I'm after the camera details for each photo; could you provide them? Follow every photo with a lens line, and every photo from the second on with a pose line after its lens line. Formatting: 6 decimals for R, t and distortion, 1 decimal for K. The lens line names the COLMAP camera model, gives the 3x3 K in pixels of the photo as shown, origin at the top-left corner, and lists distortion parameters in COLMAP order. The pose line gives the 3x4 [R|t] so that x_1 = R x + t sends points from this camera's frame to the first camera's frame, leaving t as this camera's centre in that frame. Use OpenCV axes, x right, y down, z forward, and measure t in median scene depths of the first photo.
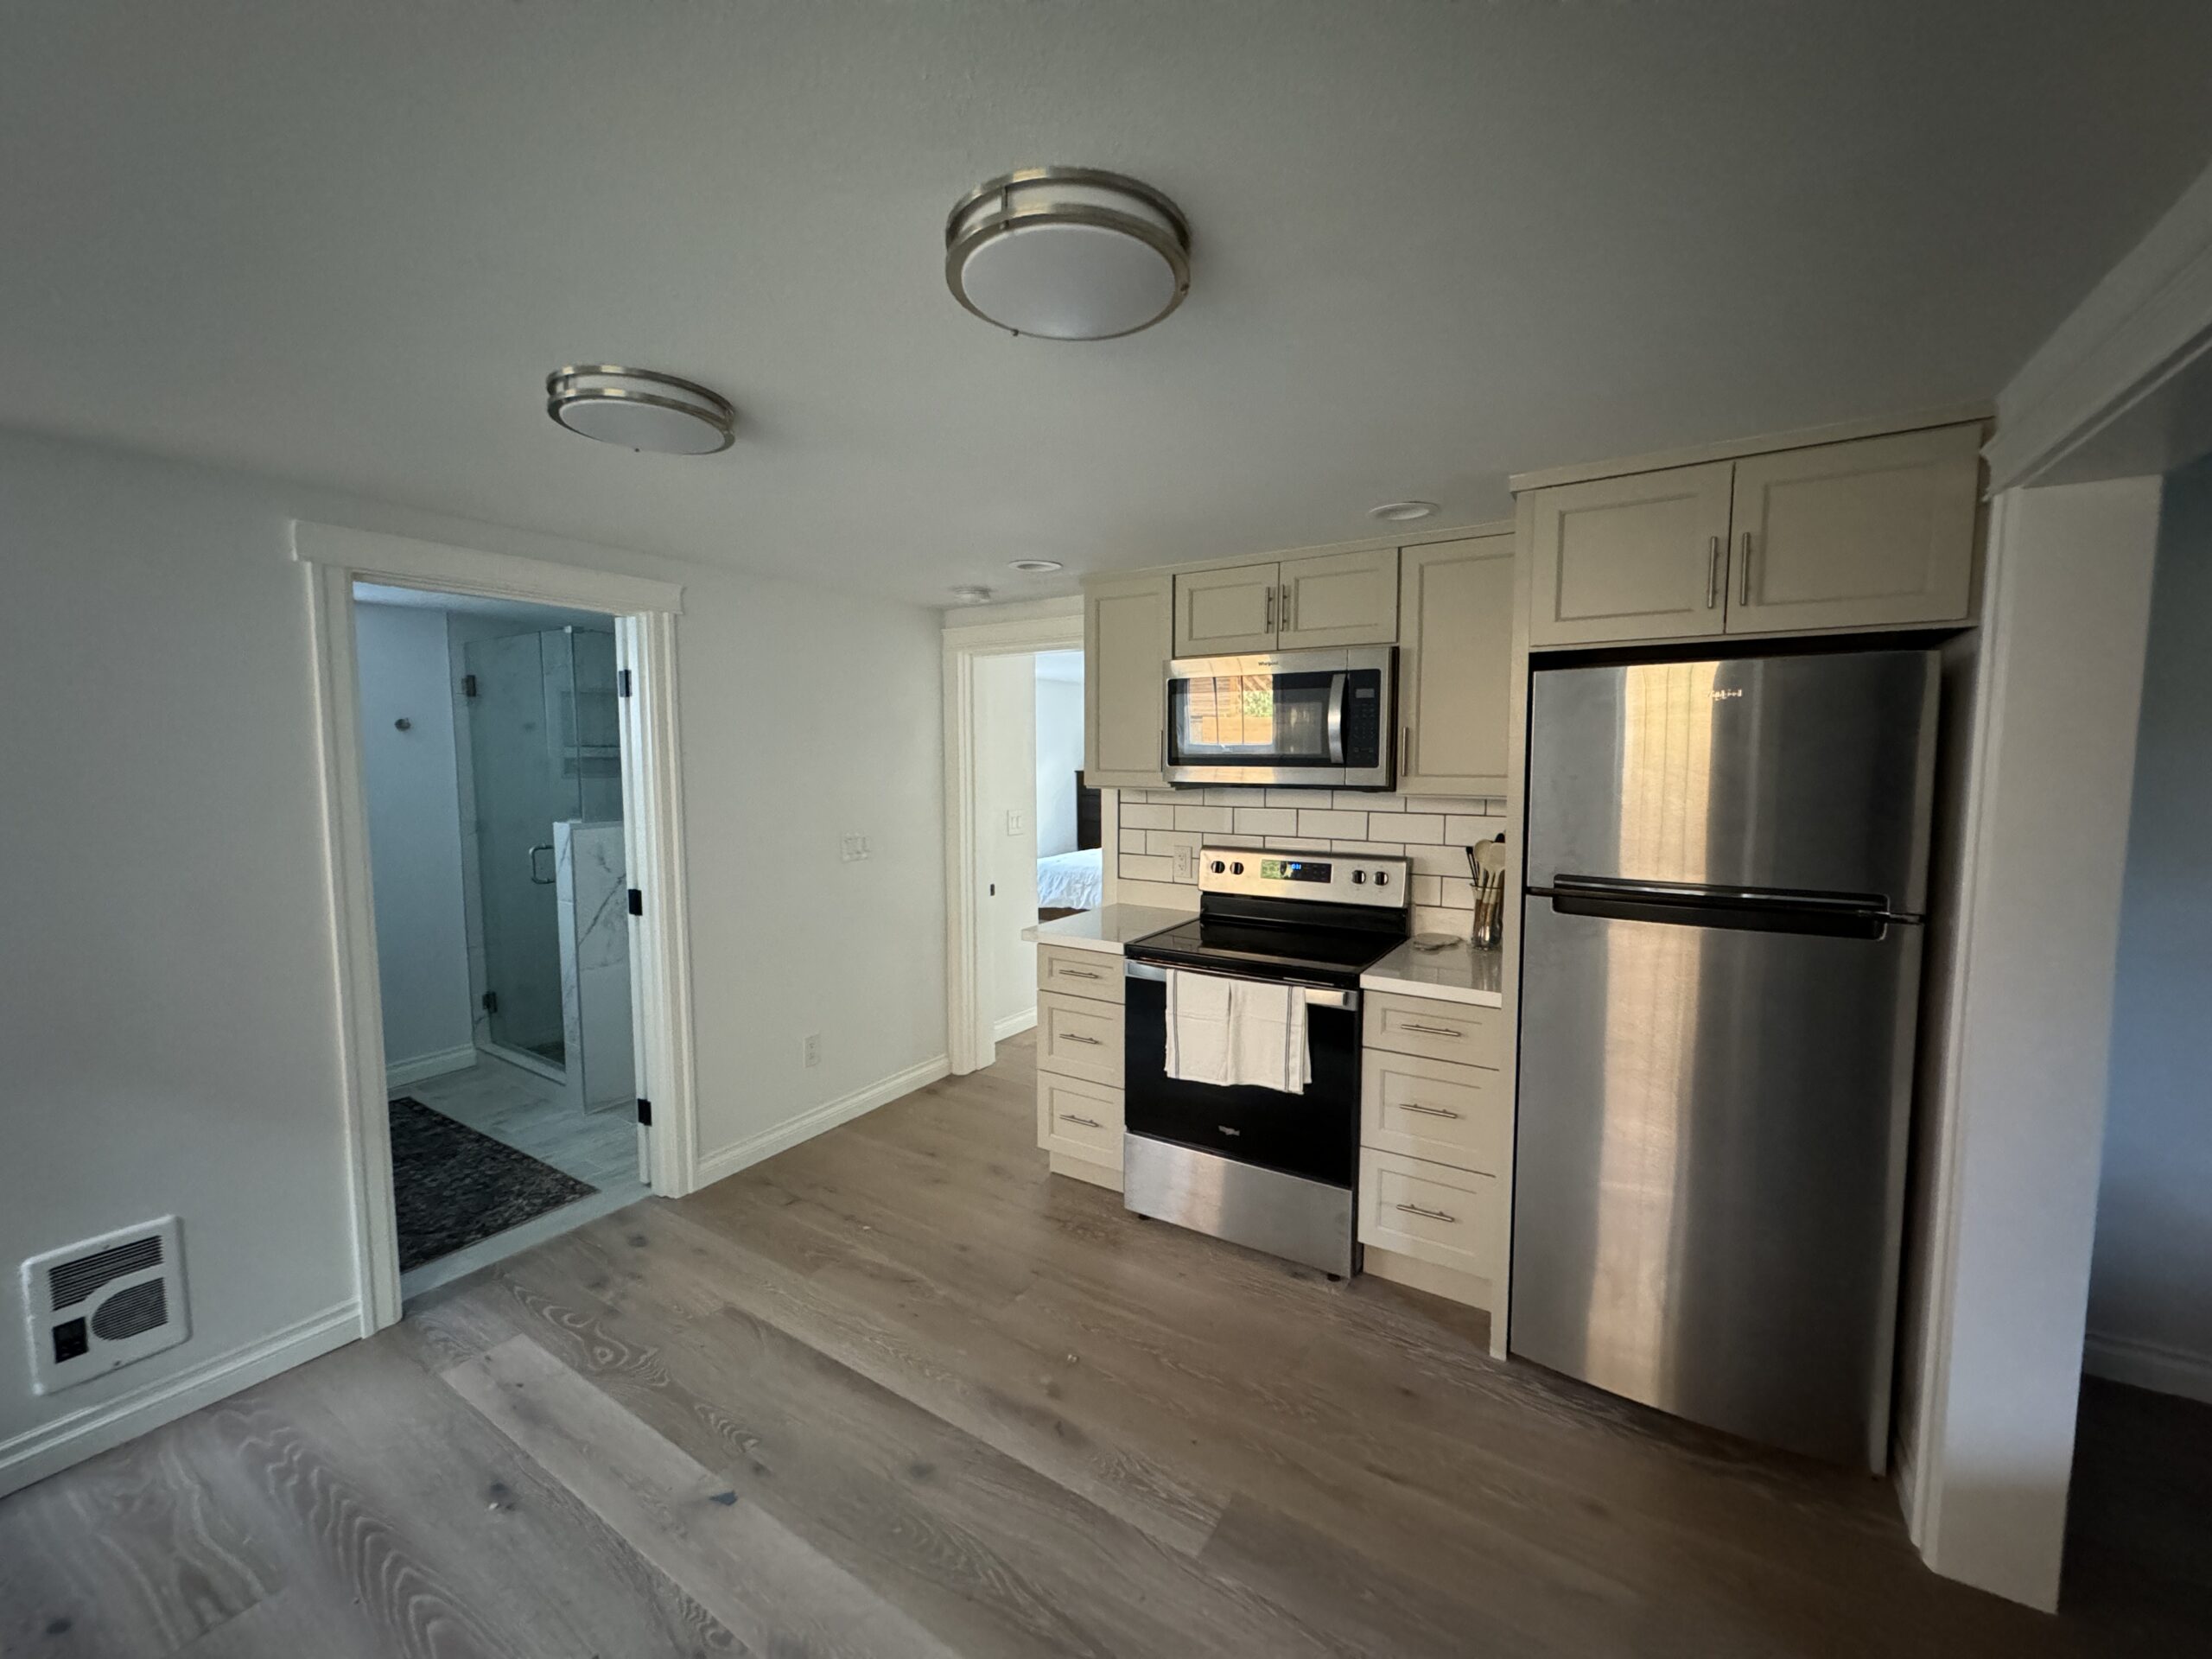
lens RADIAL K [[885.4, 0, 1106.0], [0, 885.4, 829.5], [0, 0, 1]] dist [-0.000078, -0.000773]
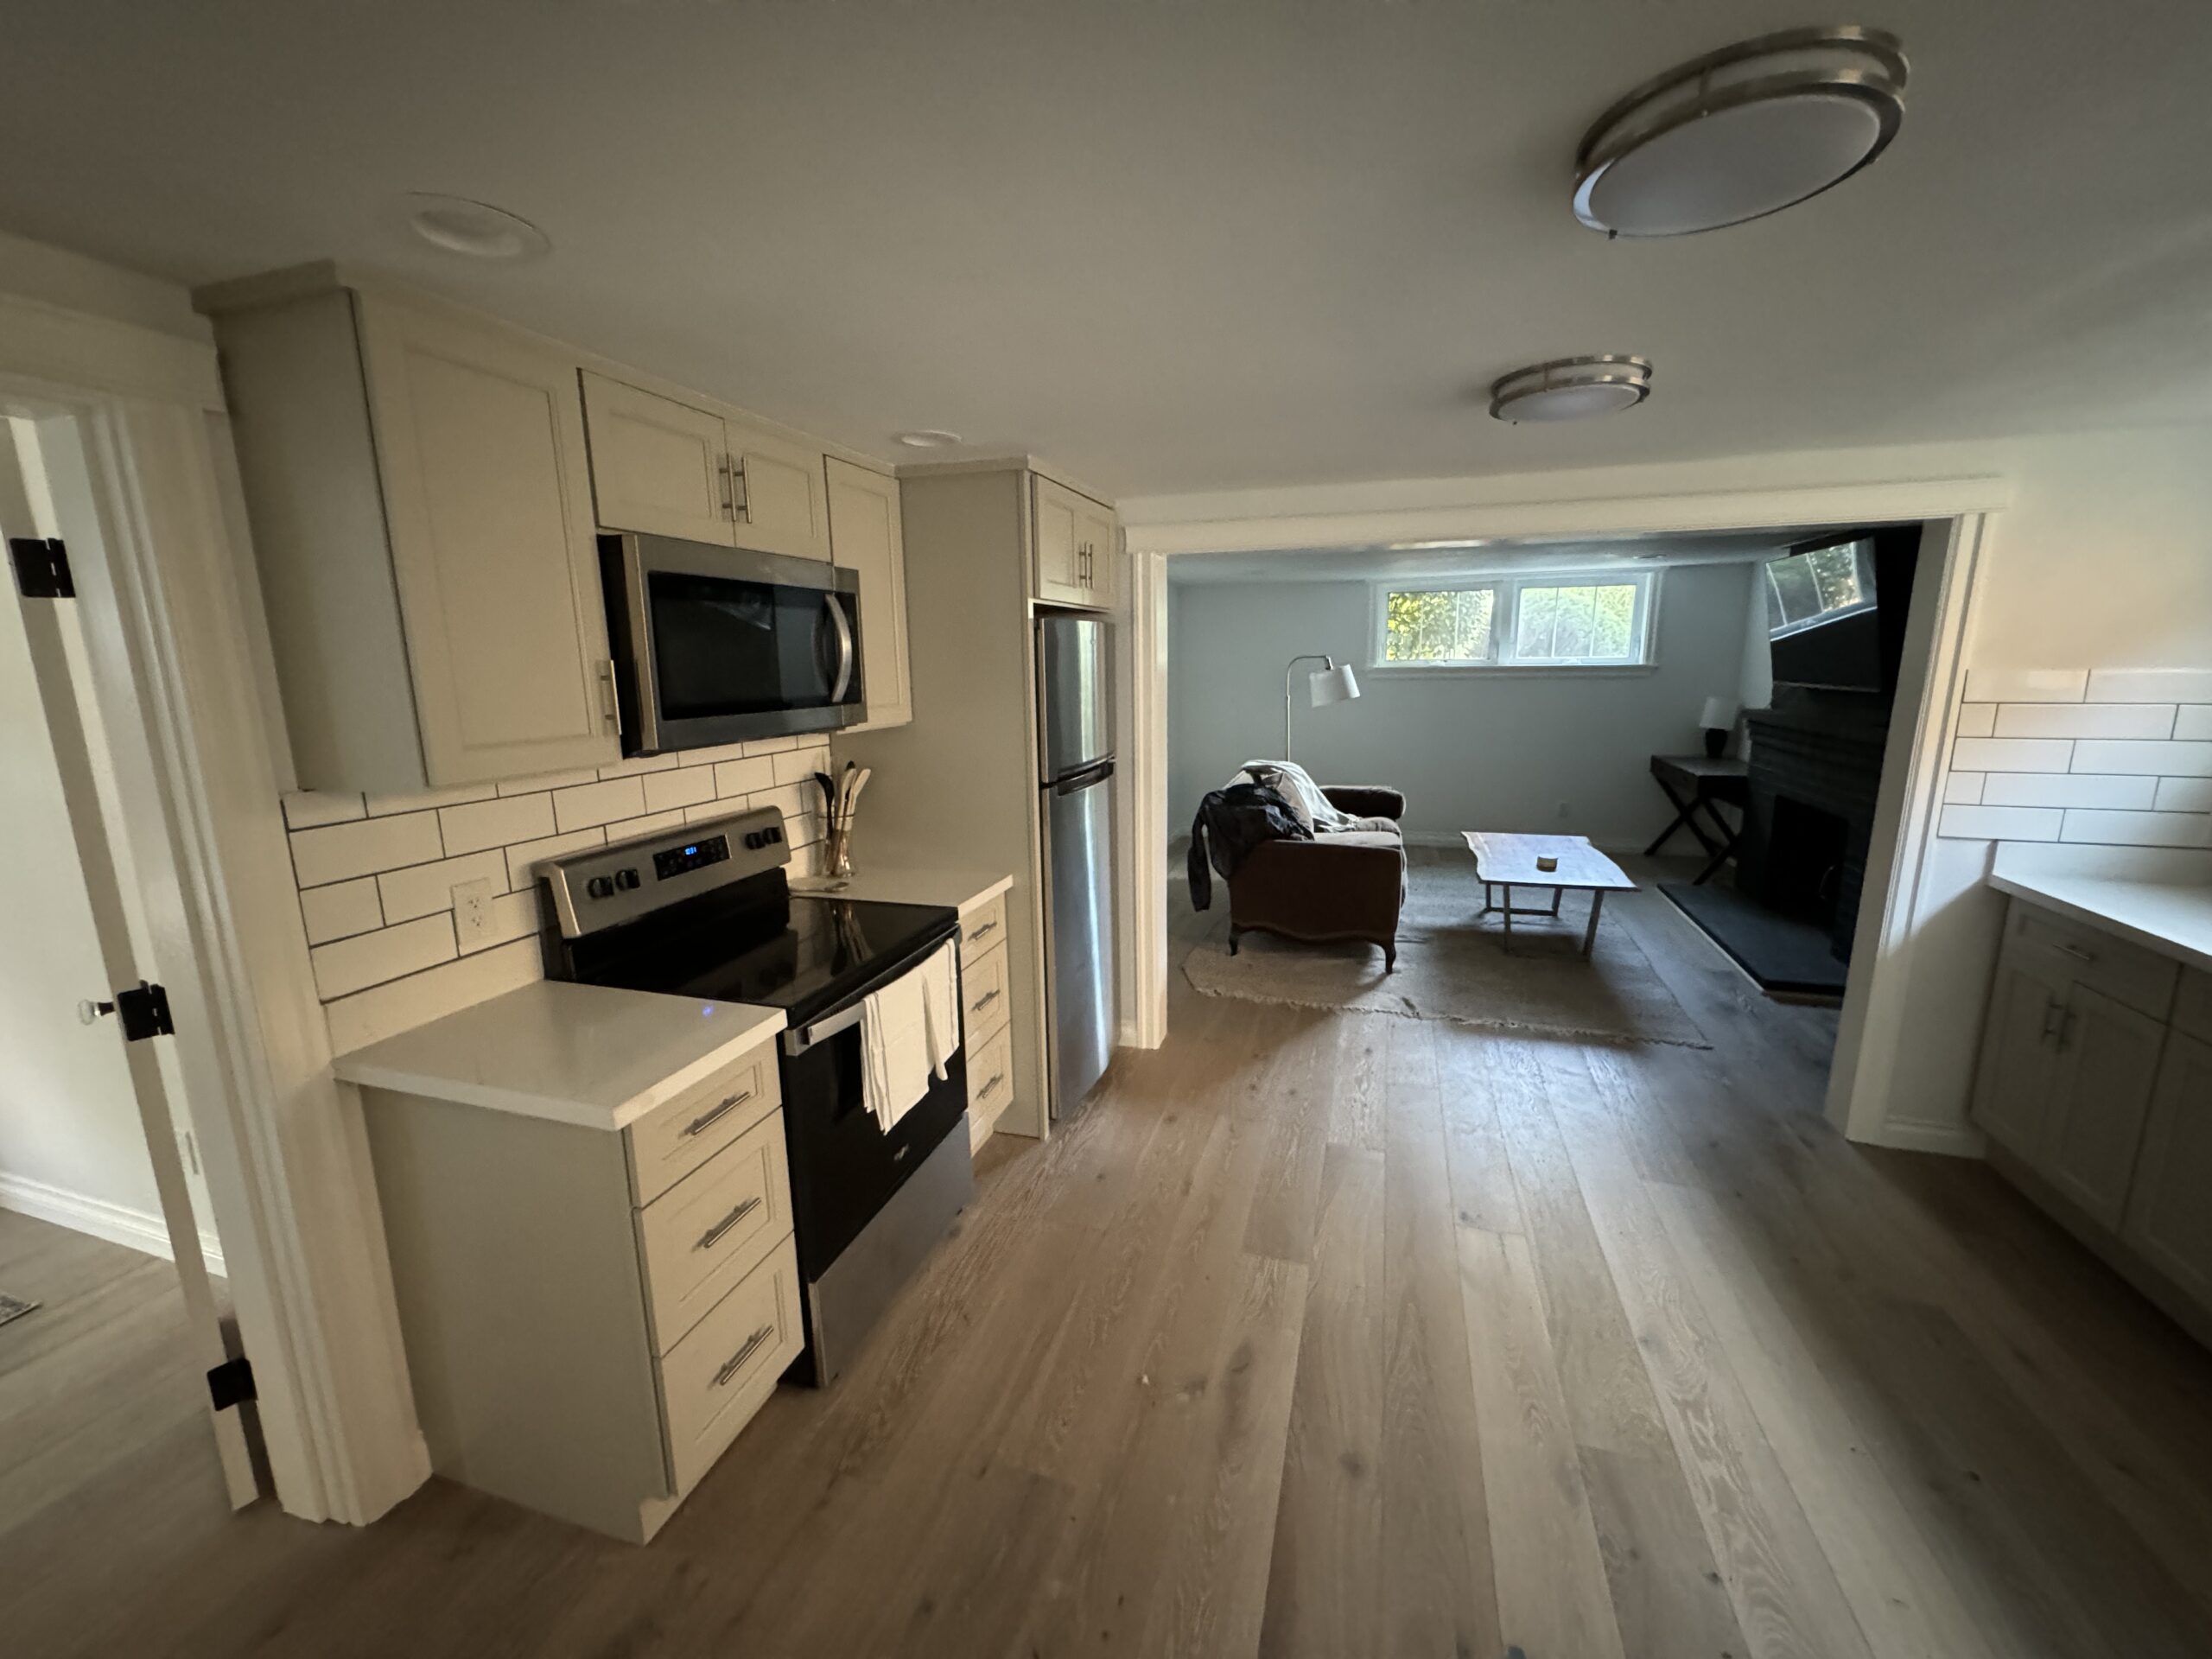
lens RADIAL K [[885.4, 0, 1106.0], [0, 885.4, 829.5], [0, 0, 1]] dist [-0.000078, -0.000773]
pose [[-0.261974, -0.178556, 0.948413, -0.731860], [0.098676, 0.972629, 0.210371, -0.123063], [-0.960017, 0.148698, -0.237184, 1.108738]]
